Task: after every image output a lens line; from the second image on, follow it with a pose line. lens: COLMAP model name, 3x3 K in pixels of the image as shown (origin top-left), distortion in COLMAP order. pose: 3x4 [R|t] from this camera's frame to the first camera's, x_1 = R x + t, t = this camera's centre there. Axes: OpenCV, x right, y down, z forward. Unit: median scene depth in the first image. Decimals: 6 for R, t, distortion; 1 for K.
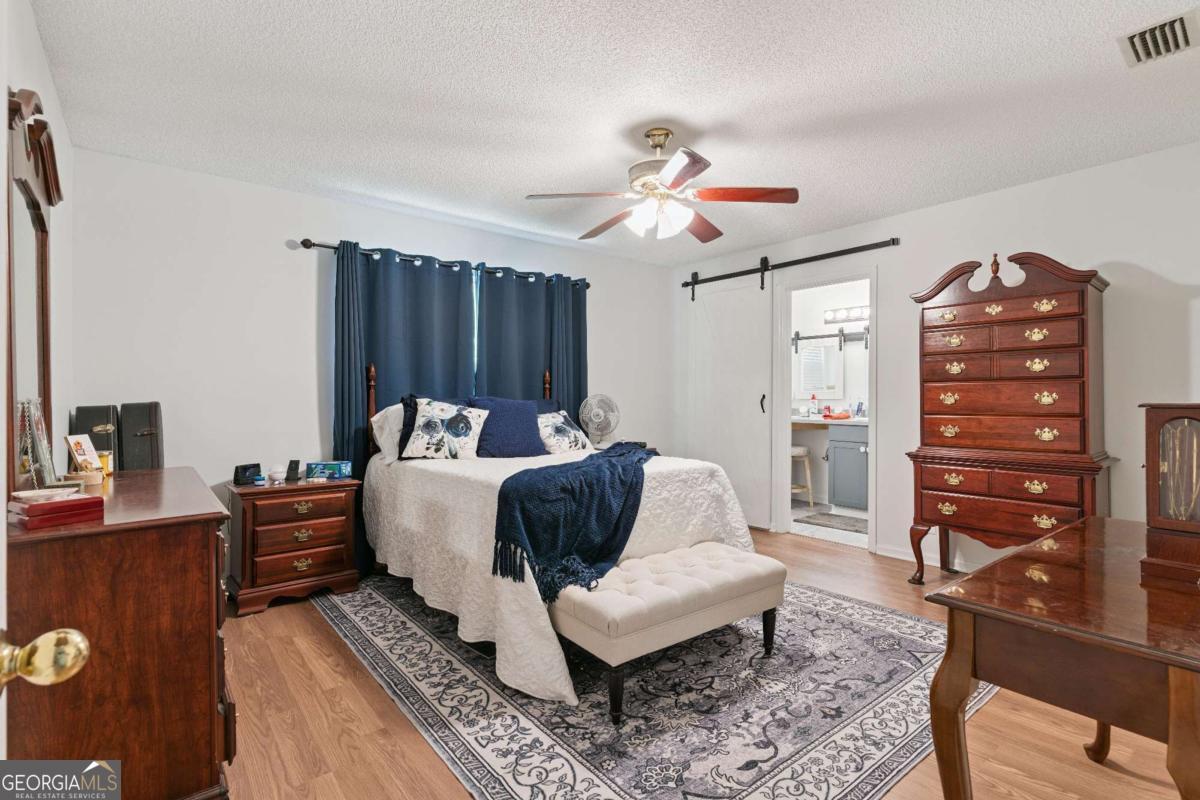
lens RADIAL K [[571.3, 0, 597.1], [0, 571.3, 398.3], [0, 0, 1]] dist [0.001898, 0.000347]
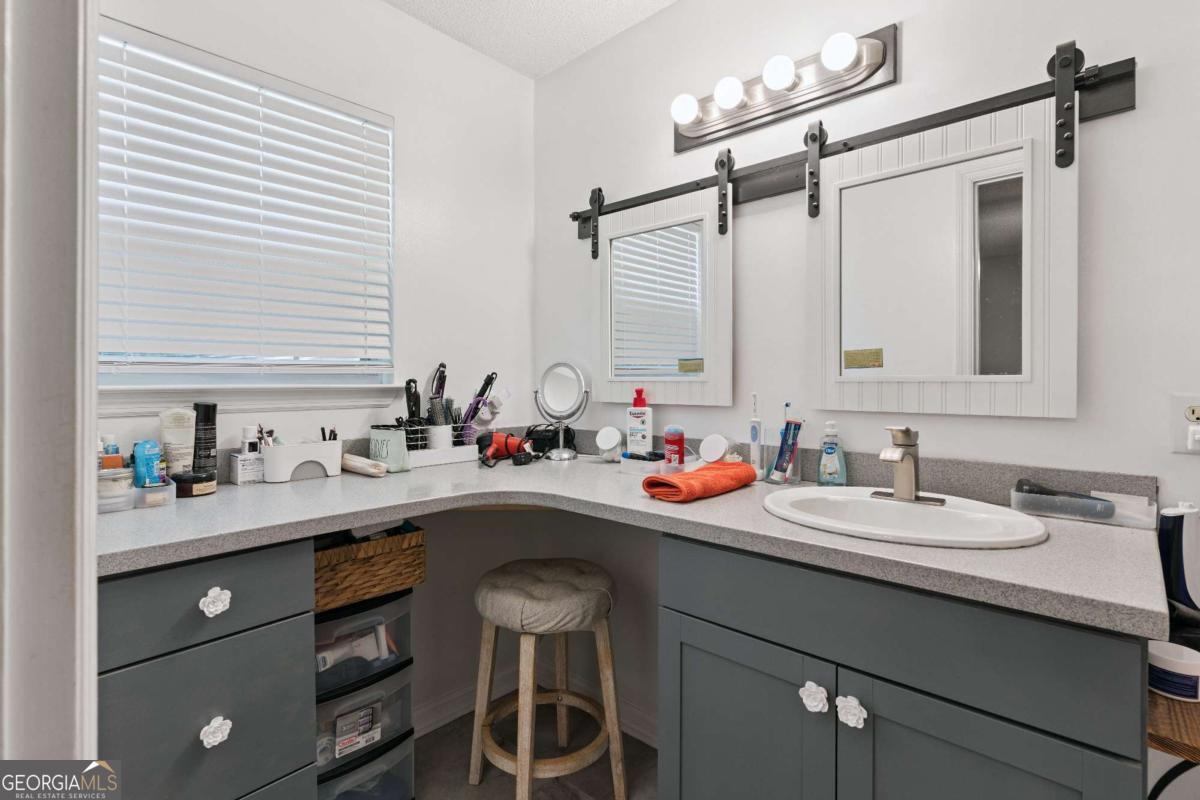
lens RADIAL K [[571.3, 0, 599.6], [0, 571.3, 387.6], [0, 0, 1]] dist [0.001898, 0.000347]
pose [[0.988368, 0.002262, 0.152067, 0.603768], [-0.003111, 0.999981, 0.005347, -0.017060], [-0.152052, -0.005758, 0.988356, 1.364780]]
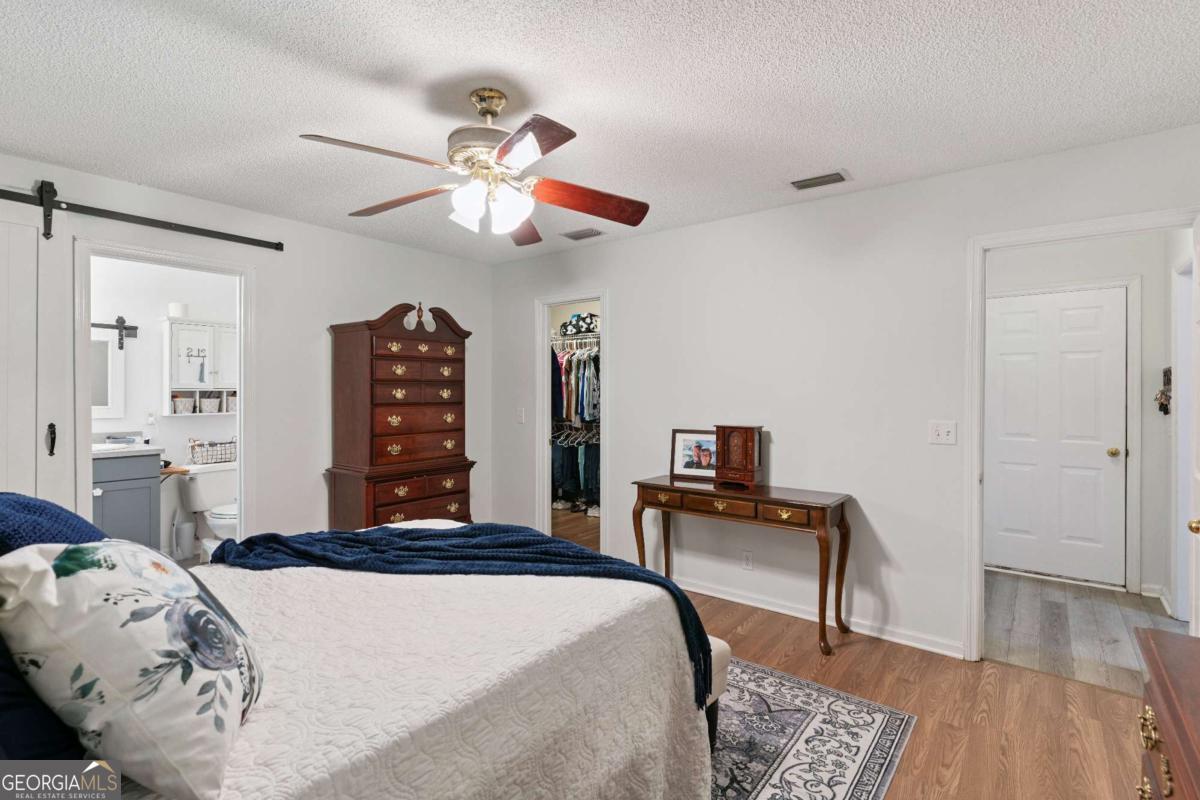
lens RADIAL K [[571.3, 0, 597.7], [0, 571.3, 394.6], [0, 0, 1]] dist [0.001898, 0.000347]
pose [[-0.234693, -0.007313, 0.972042, -0.593634], [-0.003272, 0.999972, 0.006733, -0.062653], [-0.972064, -0.001601, -0.234711, 0.916188]]
